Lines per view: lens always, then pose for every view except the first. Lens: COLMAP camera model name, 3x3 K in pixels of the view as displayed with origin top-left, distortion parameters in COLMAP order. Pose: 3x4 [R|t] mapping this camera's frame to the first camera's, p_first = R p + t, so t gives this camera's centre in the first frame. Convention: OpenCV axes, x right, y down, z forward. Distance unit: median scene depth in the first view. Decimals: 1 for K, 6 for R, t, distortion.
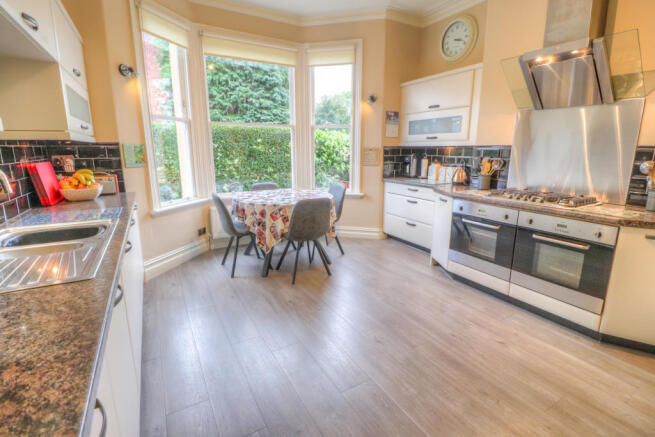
lens RADIAL K [[318.3, 0, 328.7], [0, 318.3, 215.7], [0, 0, 1]] dist [0.002150, -0.016474]
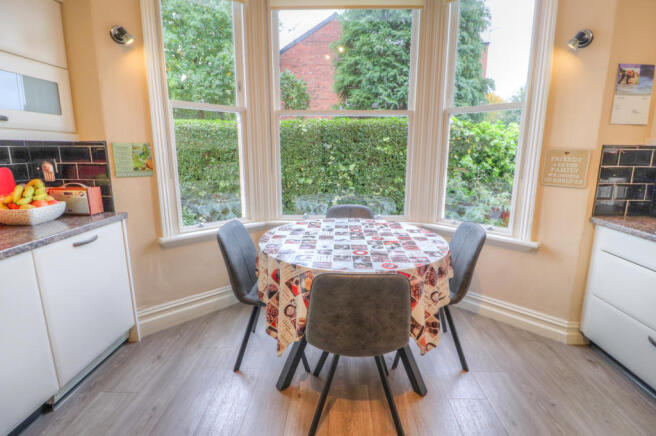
lens RADIAL K [[318.8, 0, 329.2], [0, 318.8, 215.2], [0, 0, 1]] dist [0.002150, -0.016474]
pose [[0.851378, 0.103230, -0.514294, 0.065165], [-0.107953, 0.993938, 0.020796, -0.068836], [0.513324, 0.037814, 0.857362, 0.333364]]
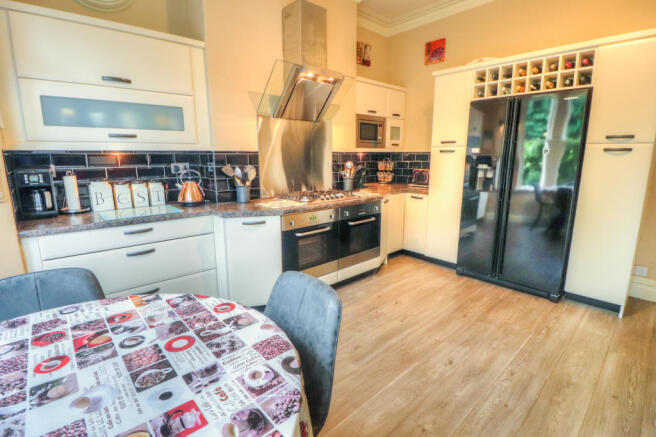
lens RADIAL K [[318.8, 0, 329.2], [0, 318.8, 215.7], [0, 0, 1]] dist [0.002150, -0.016474]
pose [[-0.225828, -0.184181, 0.956598, -0.223085], [0.206311, 0.950648, 0.231741, -0.115221], [-0.952070, 0.249690, -0.176685, 0.547745]]
